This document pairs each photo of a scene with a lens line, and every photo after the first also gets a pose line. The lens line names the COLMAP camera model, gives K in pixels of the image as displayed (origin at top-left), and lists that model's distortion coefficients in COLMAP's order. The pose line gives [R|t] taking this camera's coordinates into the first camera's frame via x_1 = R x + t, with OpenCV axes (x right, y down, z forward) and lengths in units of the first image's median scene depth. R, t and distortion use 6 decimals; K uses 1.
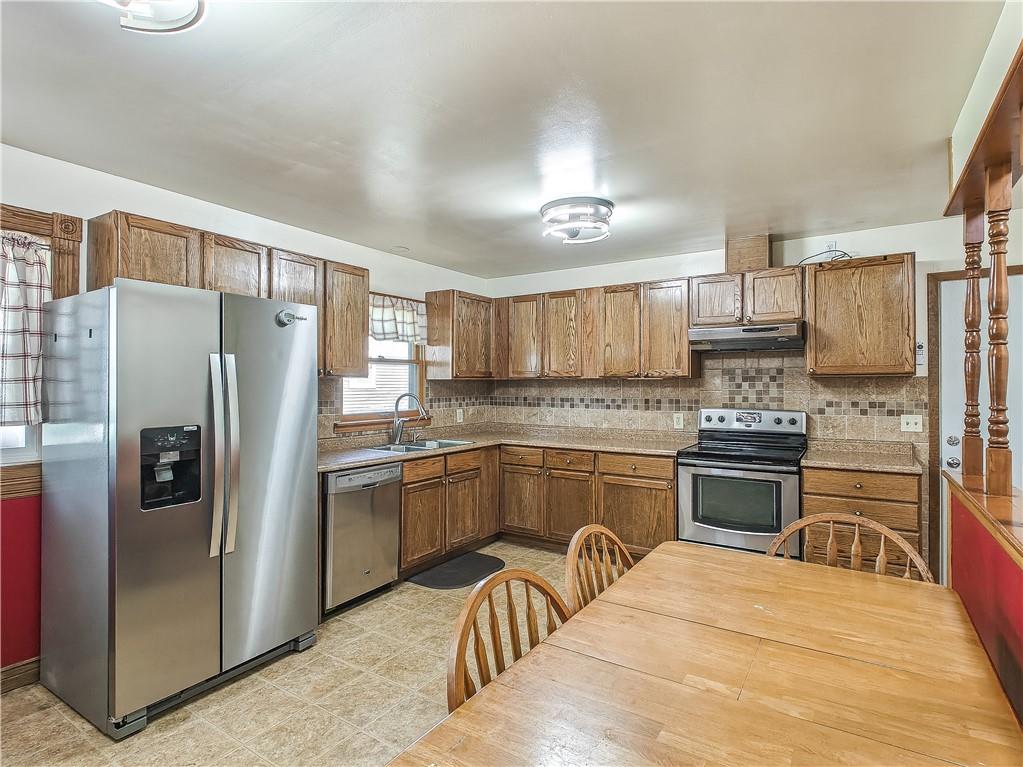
lens RADIAL K [[529.9, 0, 516.0], [0, 529.9, 368.7], [0, 0, 1]] dist [-0.002367, 0.000353]
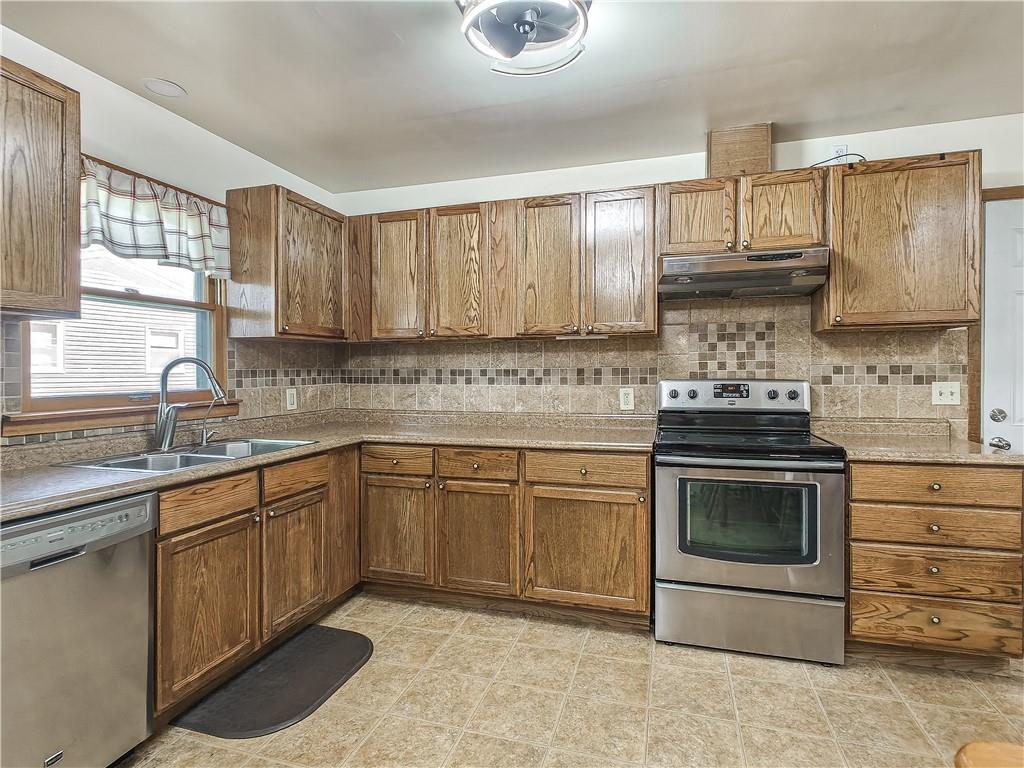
lens RADIAL K [[530.5, 0, 516.5], [0, 530.5, 369.2], [0, 0, 1]] dist [-0.002367, 0.000353]
pose [[0.959537, -0.004114, 0.281552, -0.032480], [-0.002941, 0.999692, 0.024632, 0.045432], [-0.281567, -0.024464, 0.959230, 0.393347]]
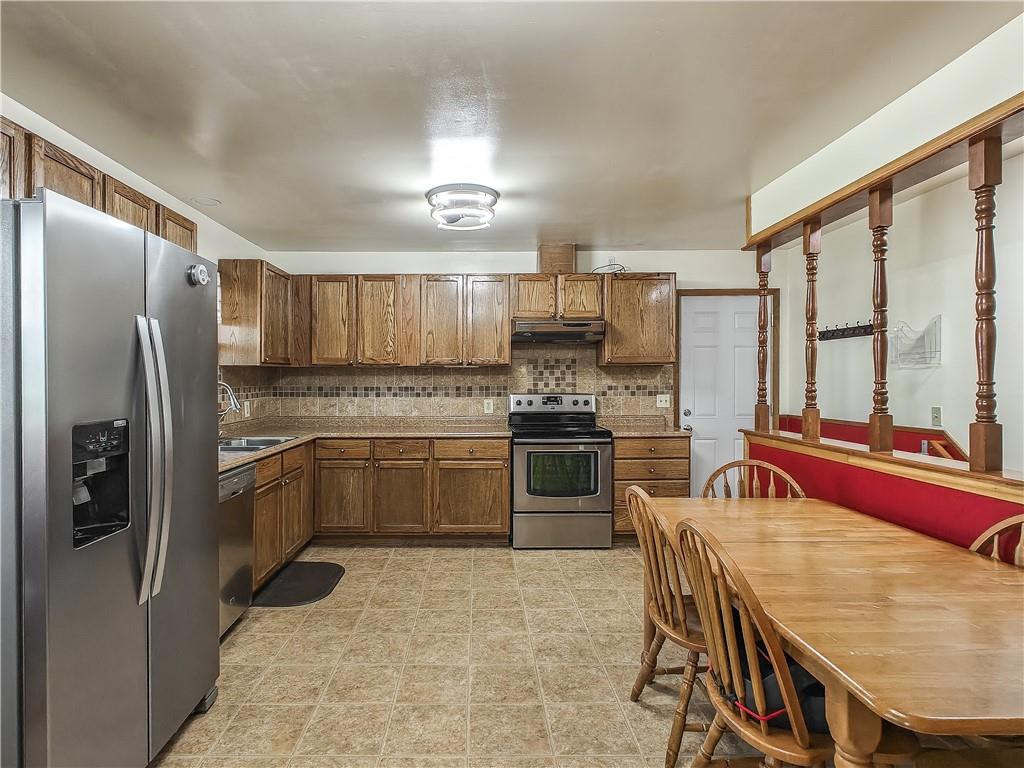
lens RADIAL K [[546.7, 0, 475.3], [0, 546.7, 369.3], [0, 0, 1]] dist [-0.001107, 0.000208]
pose [[0.842274, 0.007432, 0.538999, -0.336491], [-0.013321, 0.999887, 0.007029, 0.017244], [-0.538886, -0.013100, 0.842277, 0.083987]]
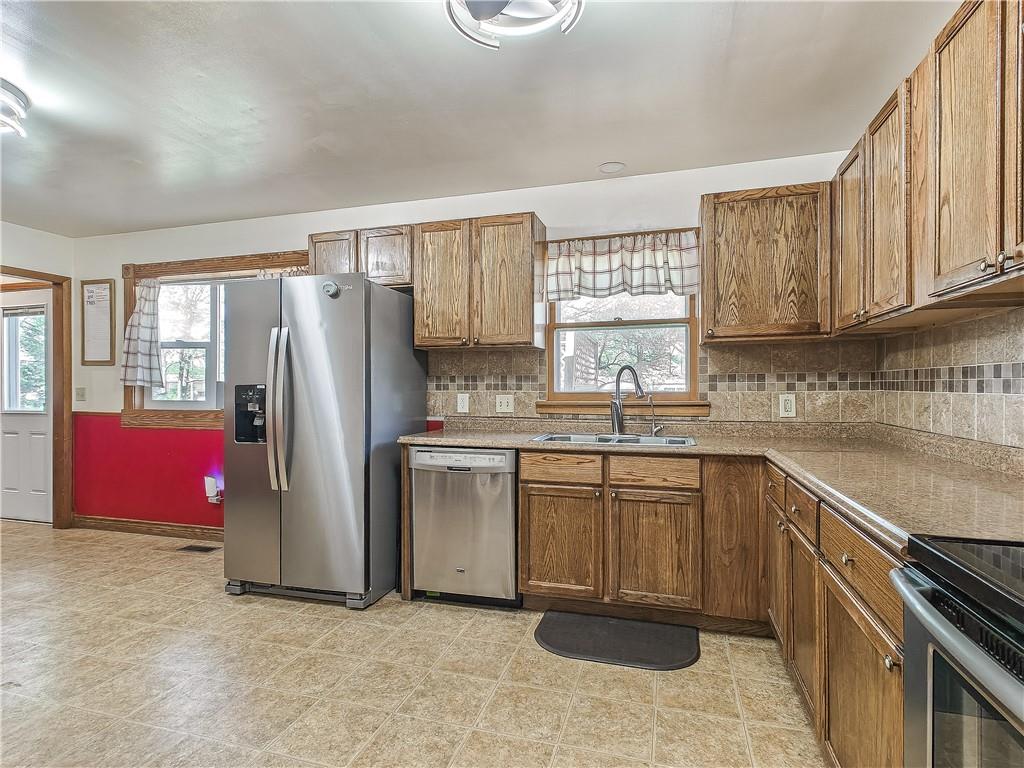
lens RADIAL K [[528.6, 0, 512.0], [0, 528.6, 384.0], [0, 0, 1]] dist [0.000347, -0.000056]
pose [[0.277366, -0.008455, -0.960727, 0.453097], [0.032495, 0.999472, 0.000585, 0.068412], [0.960215, -0.031381, 0.277495, 0.683963]]
